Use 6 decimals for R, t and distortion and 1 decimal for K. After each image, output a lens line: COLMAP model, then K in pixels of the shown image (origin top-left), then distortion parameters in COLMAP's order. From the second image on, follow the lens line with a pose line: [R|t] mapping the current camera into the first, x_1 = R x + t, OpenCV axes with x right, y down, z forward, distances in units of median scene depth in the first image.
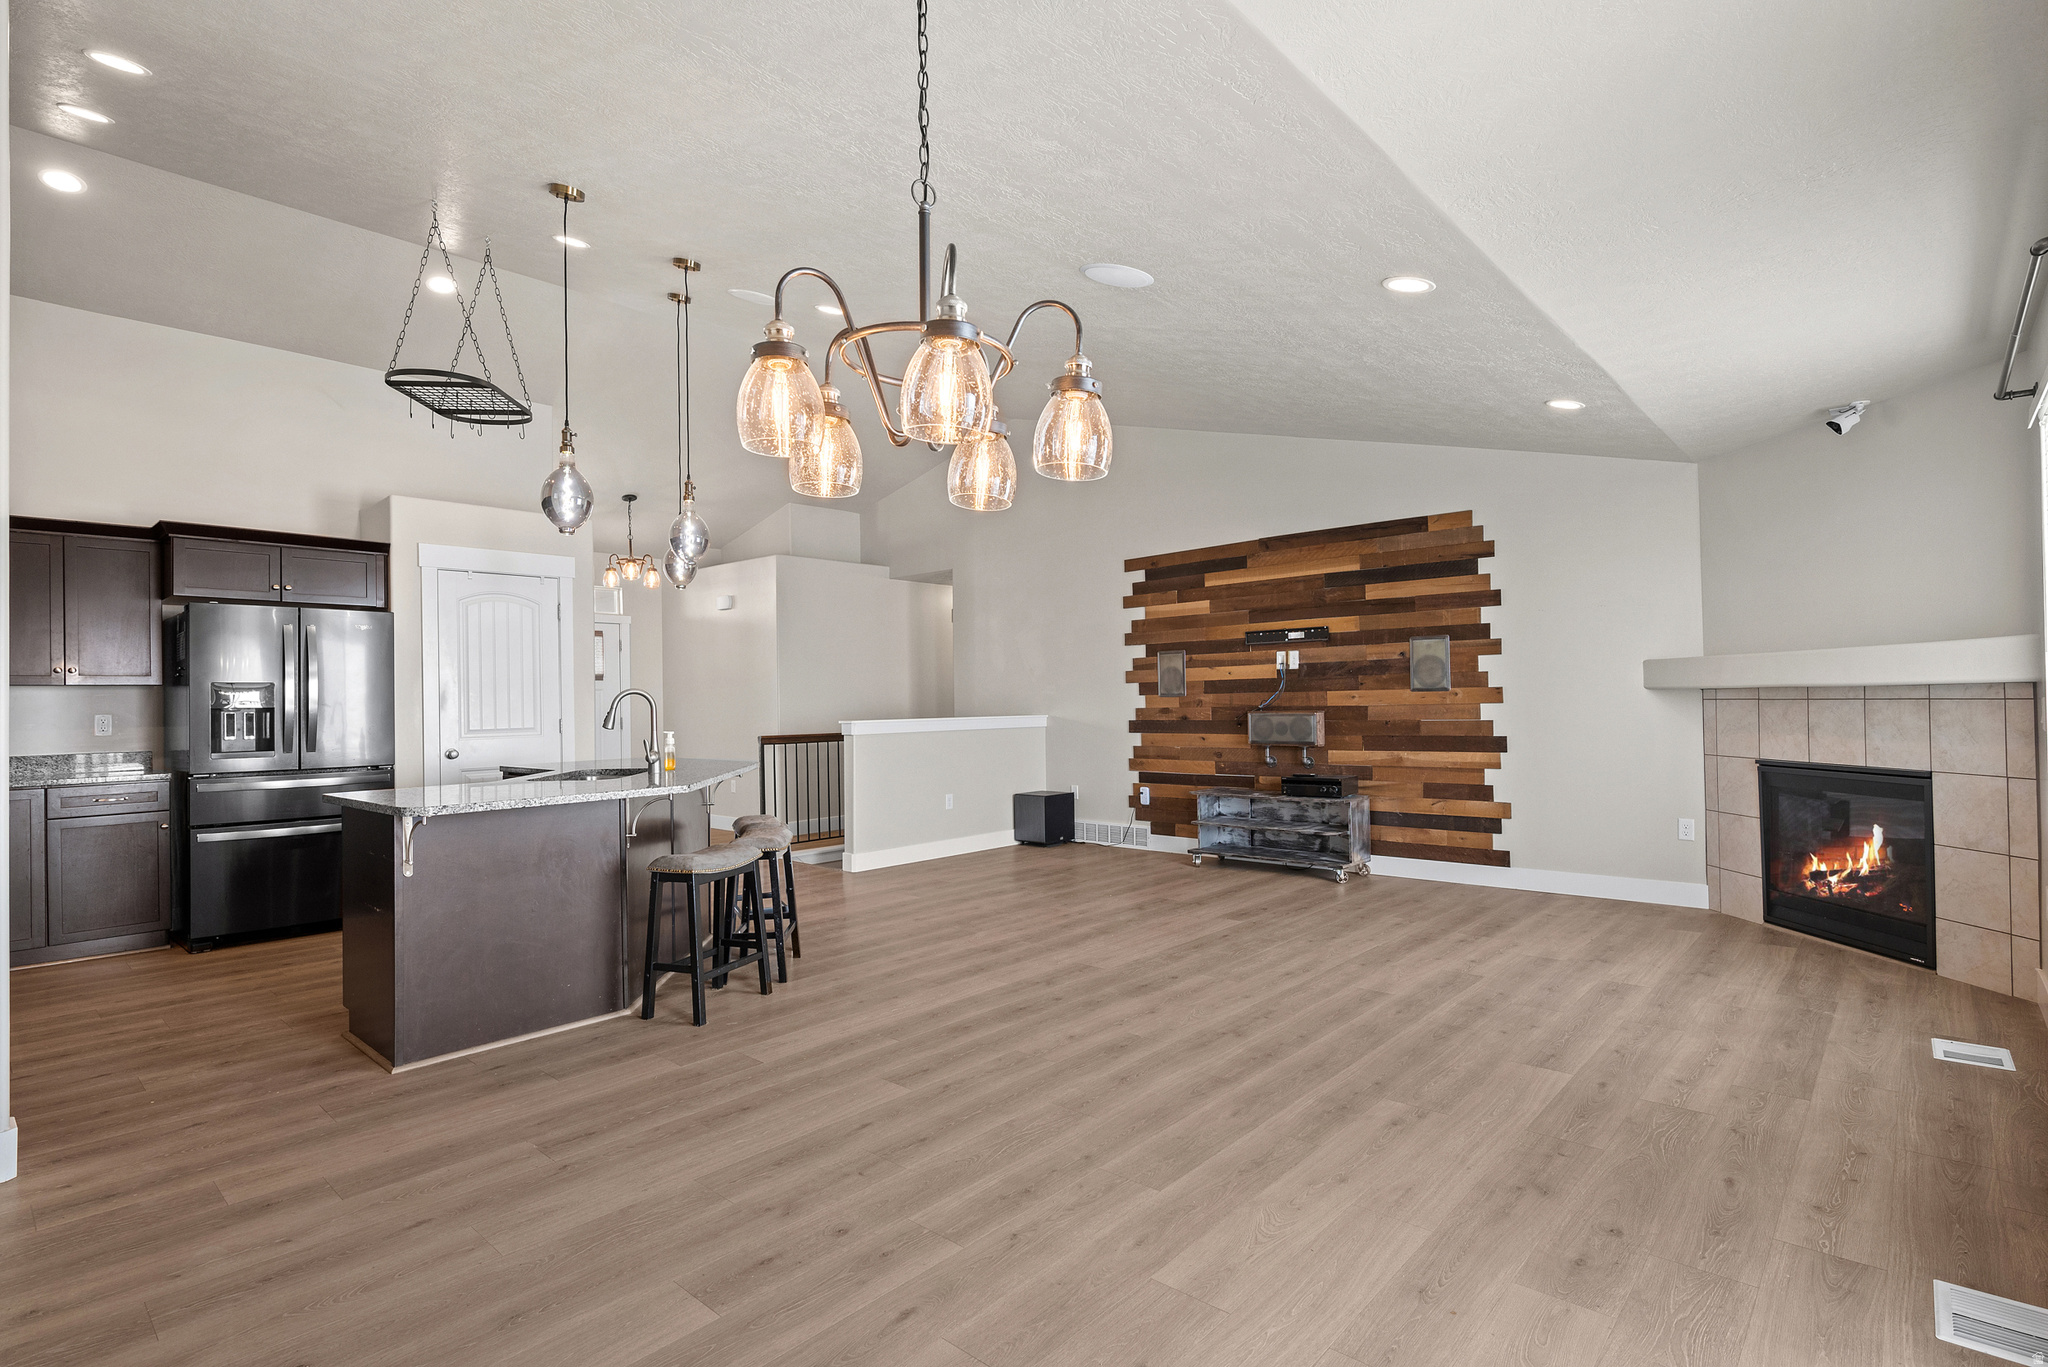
lens RADIAL K [[975.6, 0, 1025.5], [0, 975.6, 688.2], [0, 0, 1]] dist [0.004869, 0.000266]
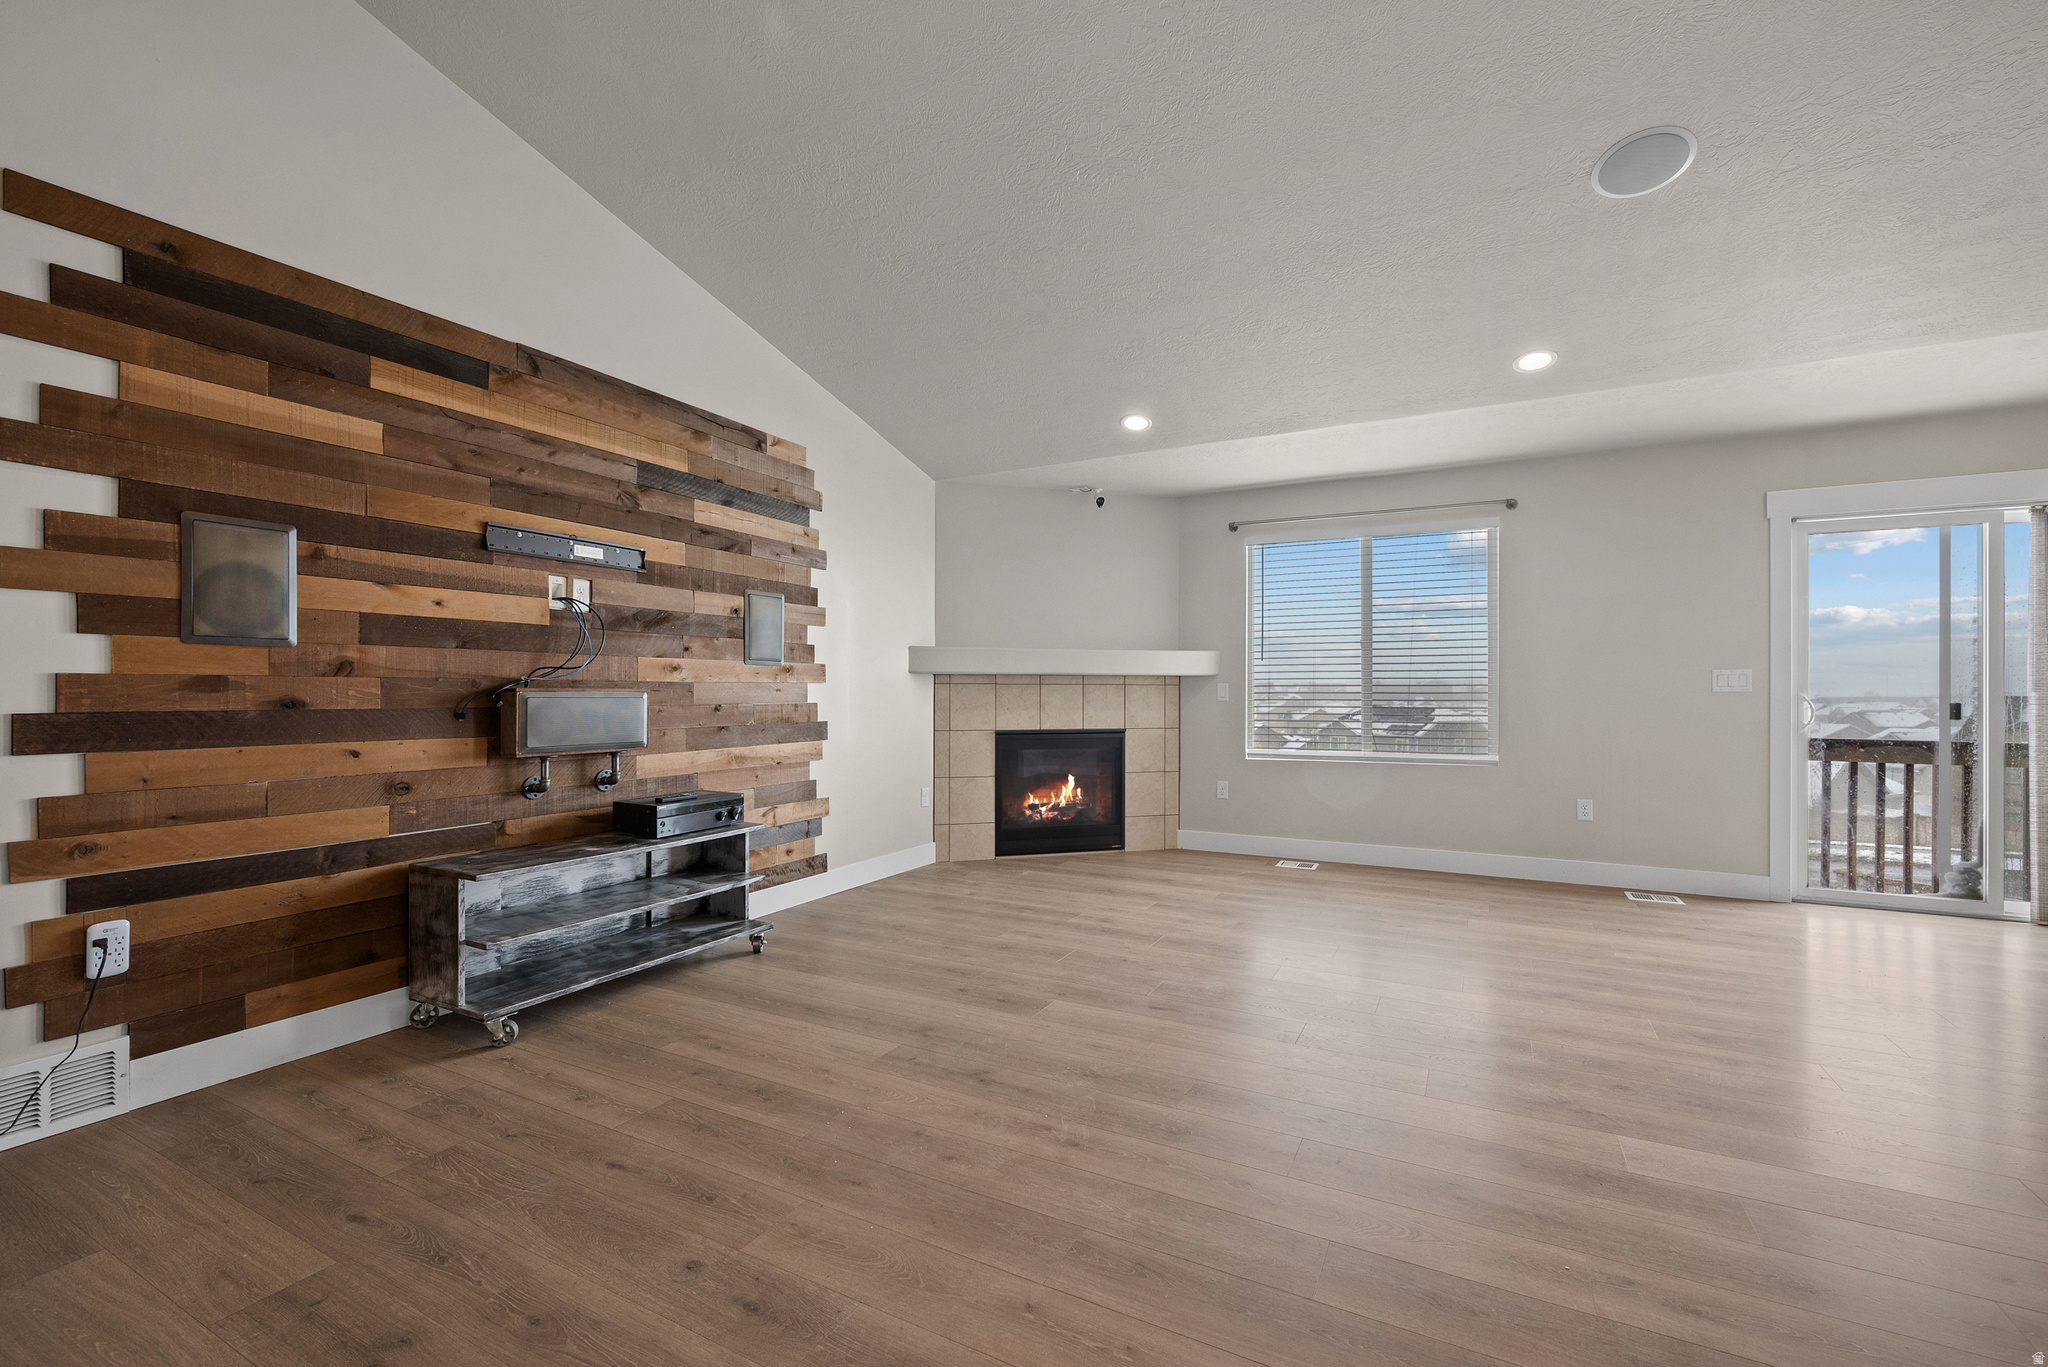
lens RADIAL K [[864.9, 0, 1028.2], [0, 864.9, 690.4], [0, 0, 1]] dist [-0.001075, 0.000135]
pose [[-0.249492, 0.020833, 0.968153, -0.411989], [-0.009941, 0.999661, -0.024073, 0.053477], [-0.968326, -0.015631, -0.249200, 1.408317]]
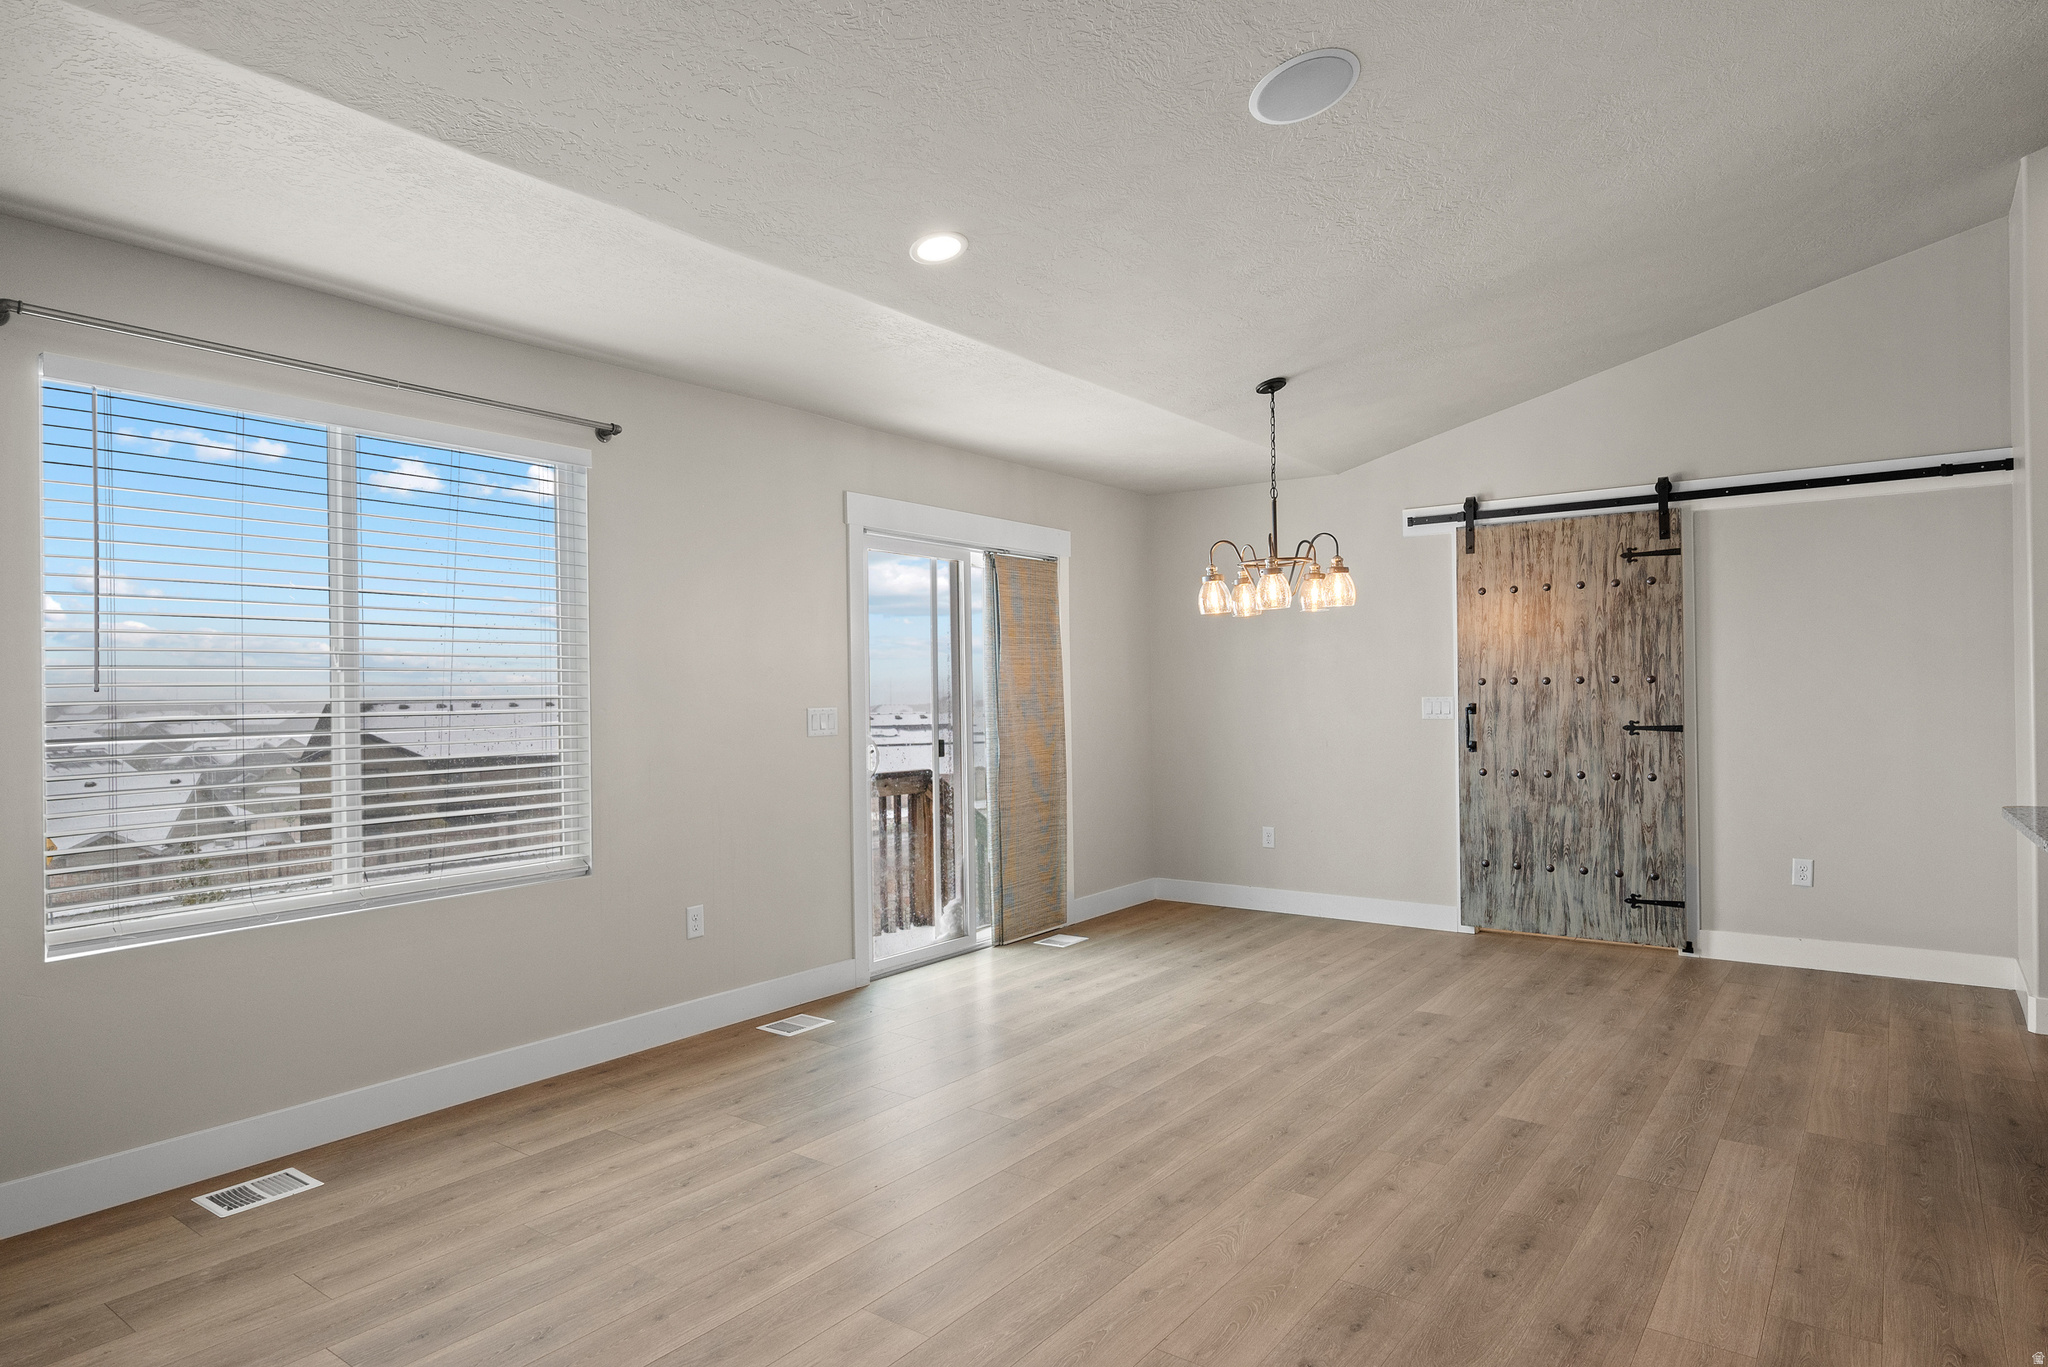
lens RADIAL K [[1180.4, 0, 1031.8], [0, 1180.4, 683.1], [0, 0, 1]] dist [-0.004074, -0.001036]
pose [[-0.993563, 0.028292, -0.109694, 0.313423], [0.030326, 0.999397, -0.016913, -0.003545], [0.109149, -0.020131, -0.993822, 1.468067]]
